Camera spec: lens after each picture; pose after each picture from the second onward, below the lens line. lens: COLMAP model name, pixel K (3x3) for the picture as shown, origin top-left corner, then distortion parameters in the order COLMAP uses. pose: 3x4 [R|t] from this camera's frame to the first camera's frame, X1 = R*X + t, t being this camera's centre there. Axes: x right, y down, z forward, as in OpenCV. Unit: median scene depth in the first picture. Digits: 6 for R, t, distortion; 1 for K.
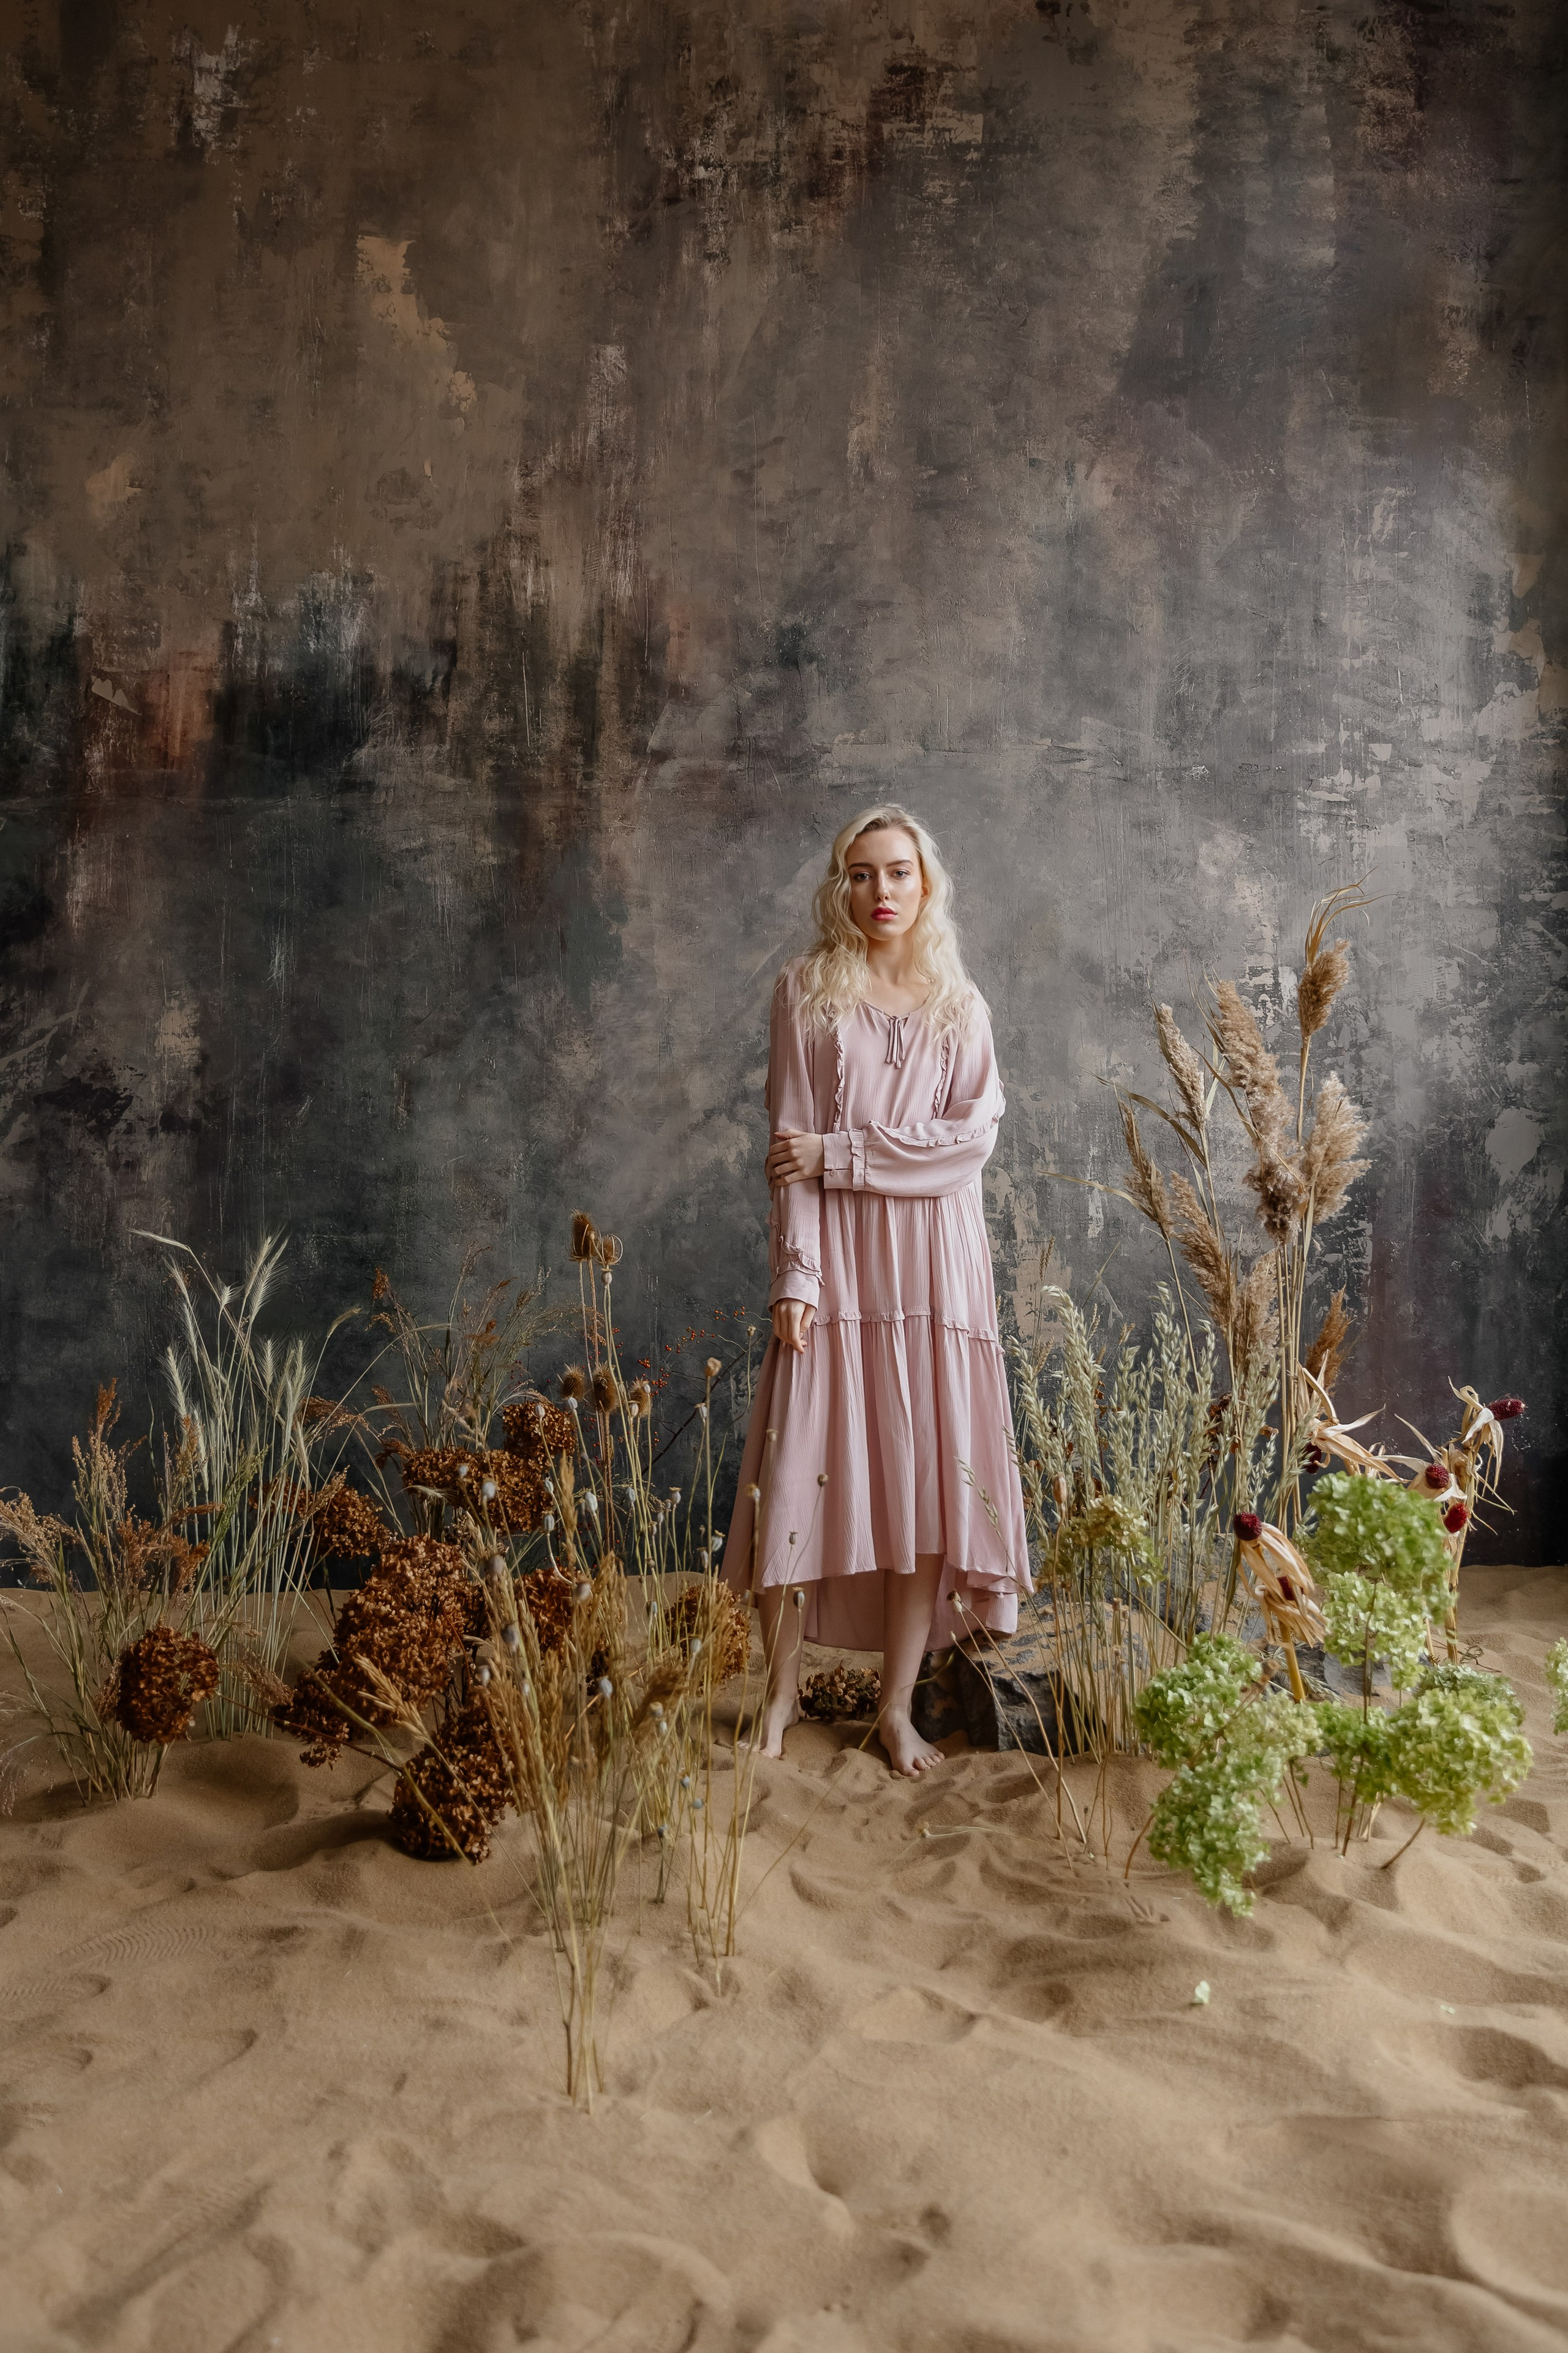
lens RADIAL K [[1760.7, 0, 780.0], [0, 1760.7, 1198.0], [0, 0, 1]] dist [-0.010505, 0.012504]
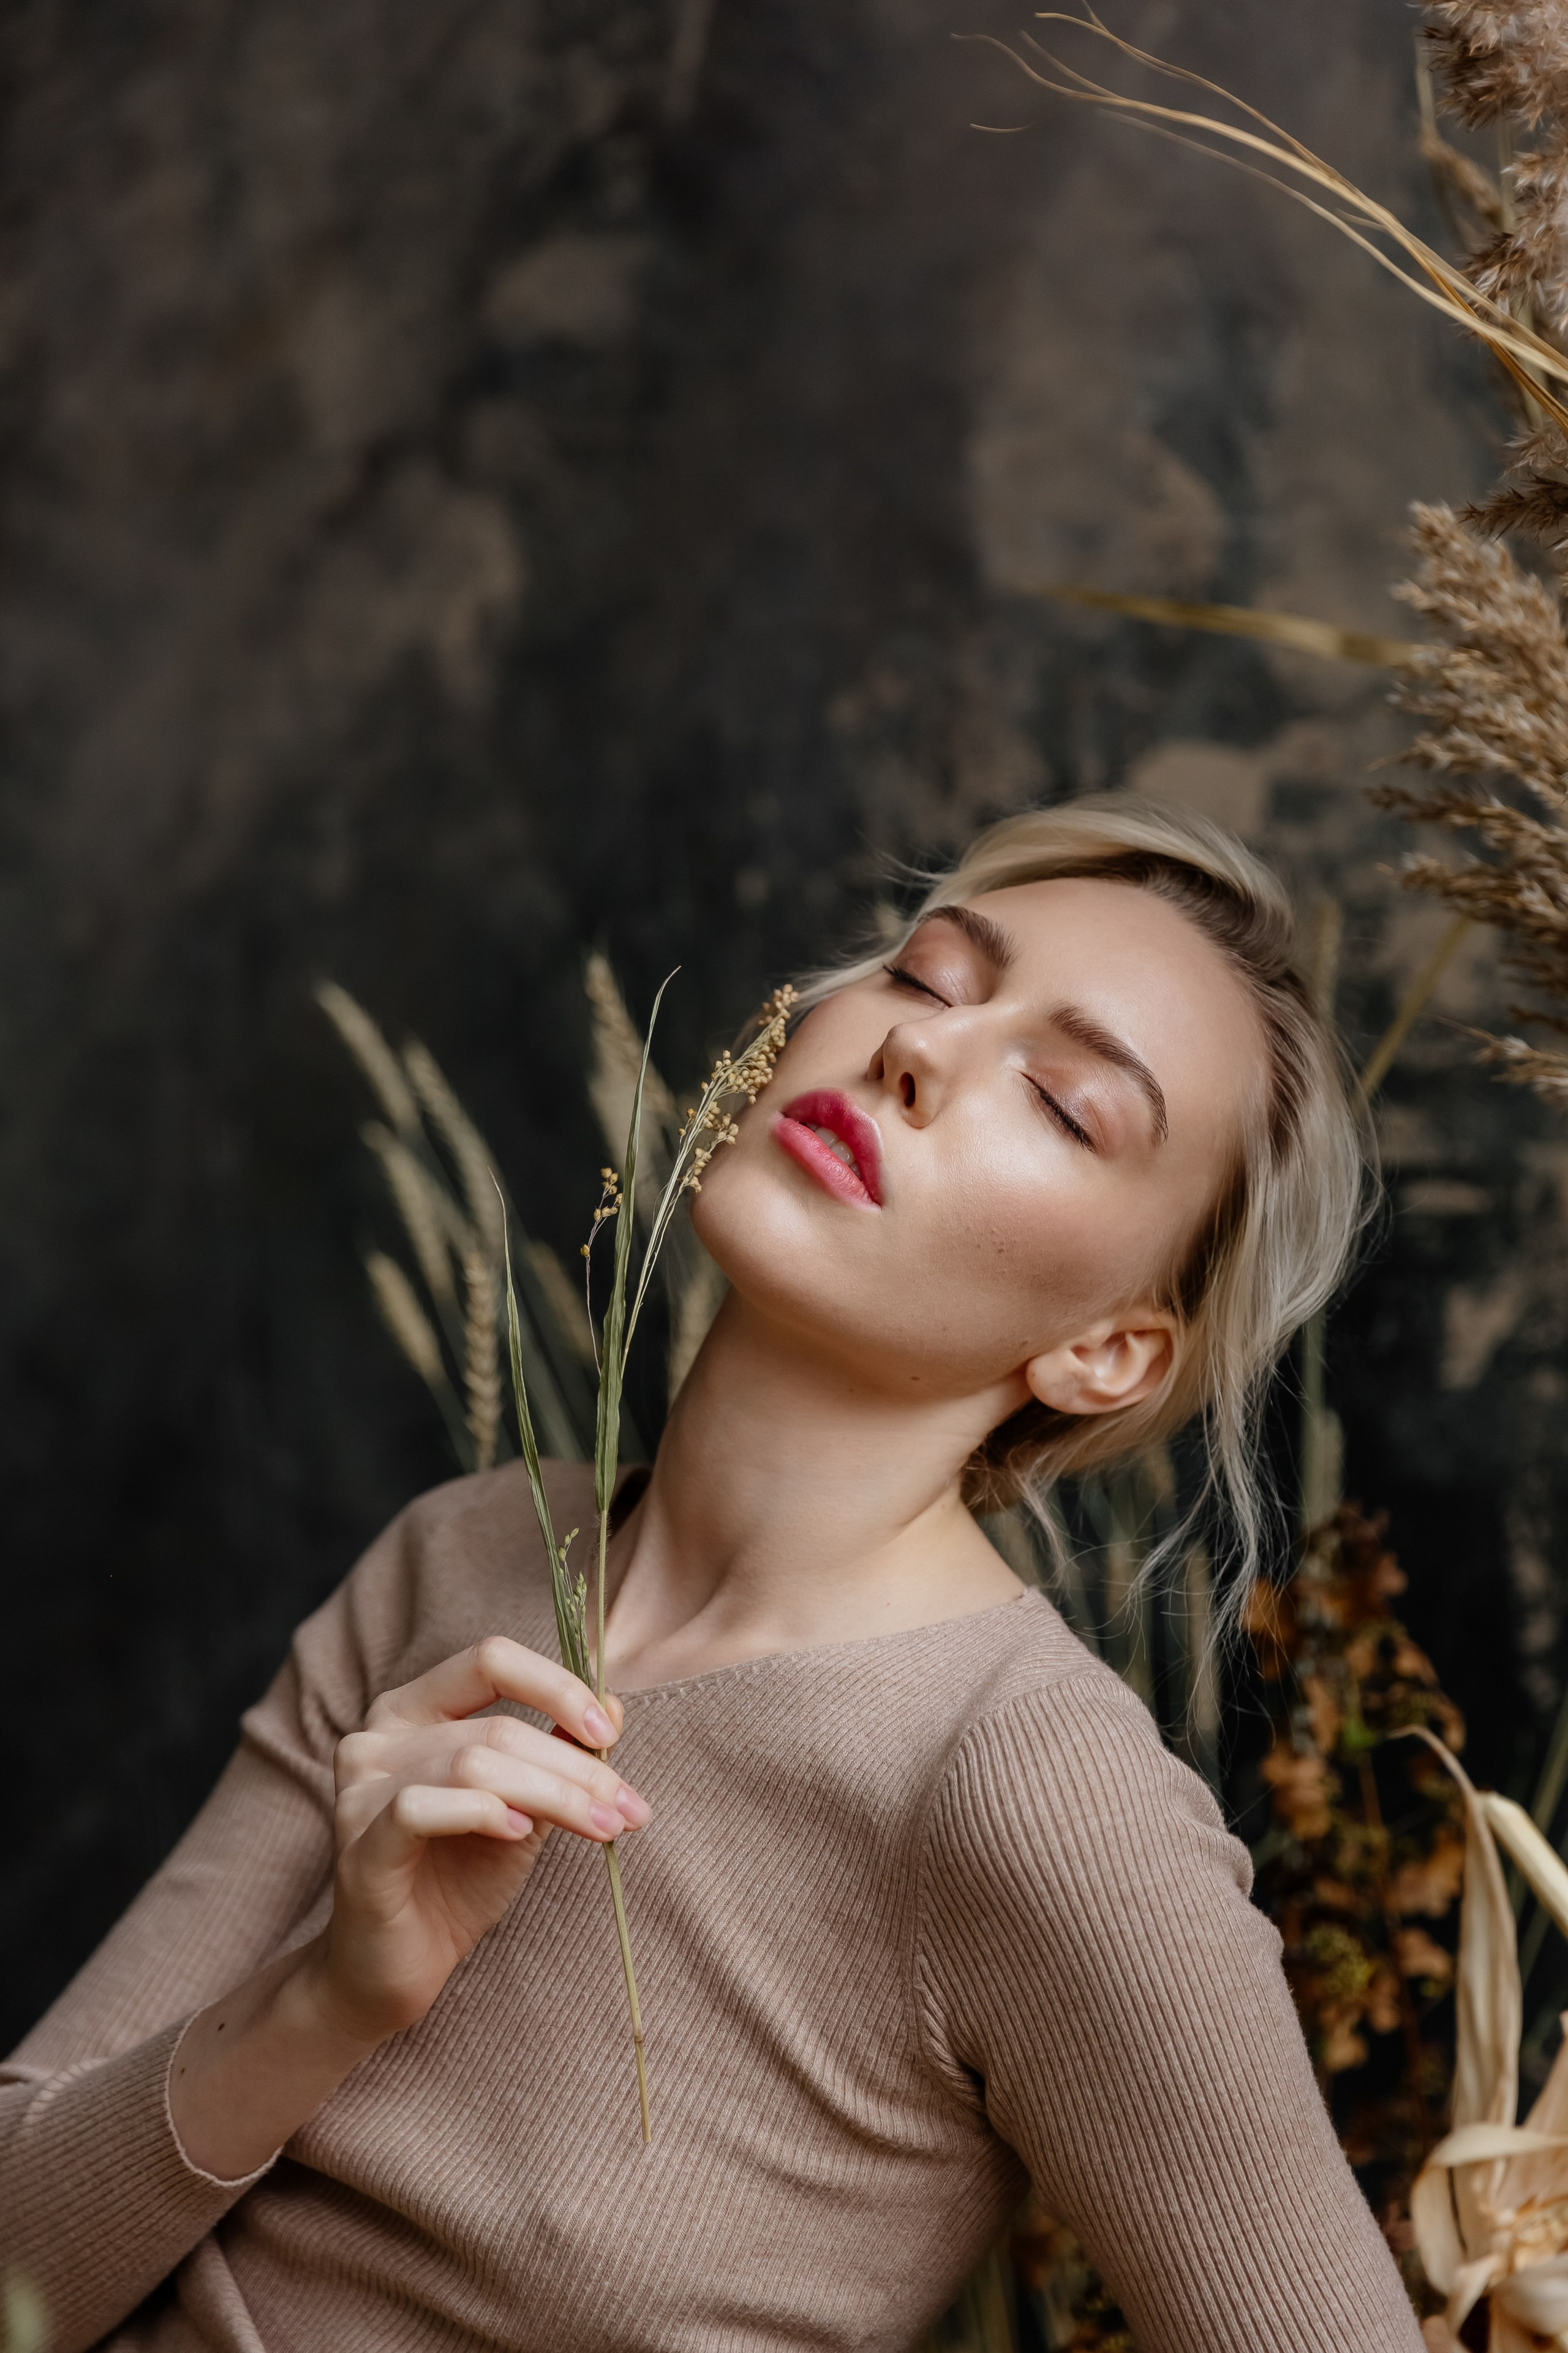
lens RADIAL K [[4343.1, 0, 768.7], [0, 4343.1, 1168.1], [0, 0, 1]] dist [0.195845, 0.011206]
pose [[0.855162, -0.019383, -0.517999, 0.321767], [0.062678, 0.995835, 0.066211, 0.013889], [0.514558, -0.089088, 0.852815, 0.489048]]
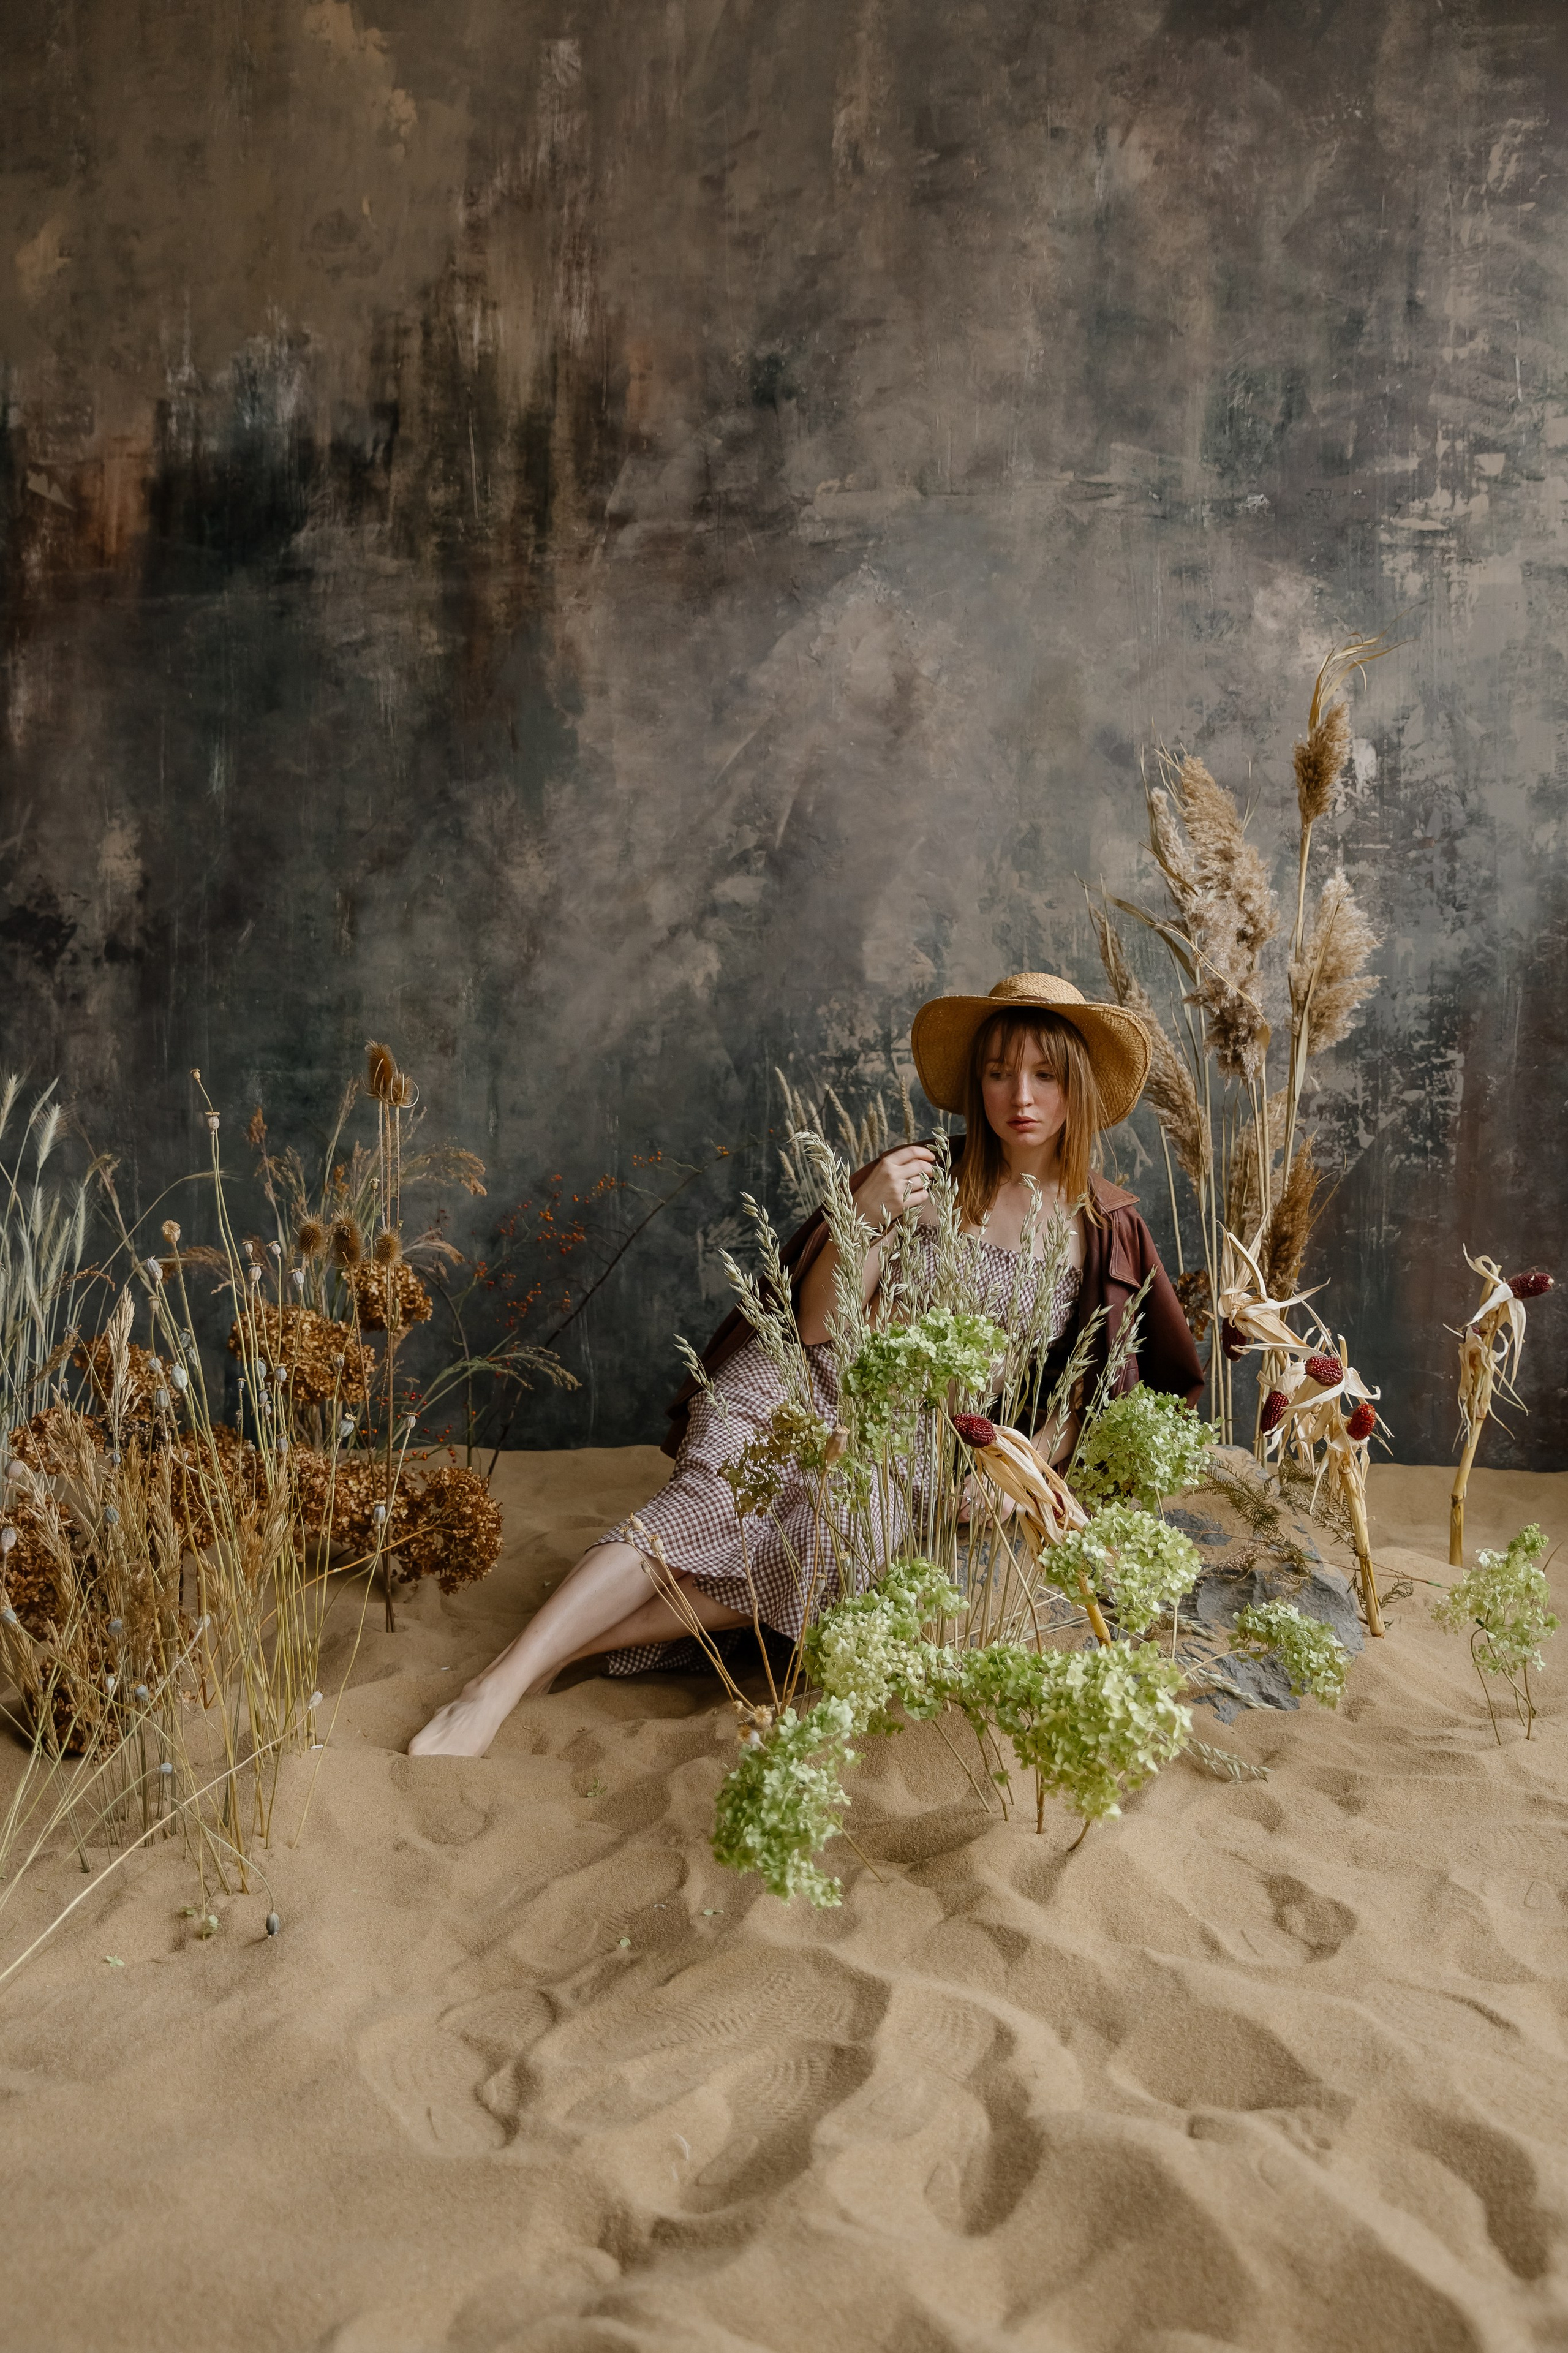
lens RADIAL K [[1914.0, 0, 779.7], [0, 1914.0, 1174.6], [0, 0, 1]] dist [-0.078149, 0.111978]
pose [[0.980972, 0.007688, -0.193998, 0.194833], [0.007501, 0.996969, 0.077437, -0.000137], [0.194005, -0.077419, 0.977941, 0.070780]]
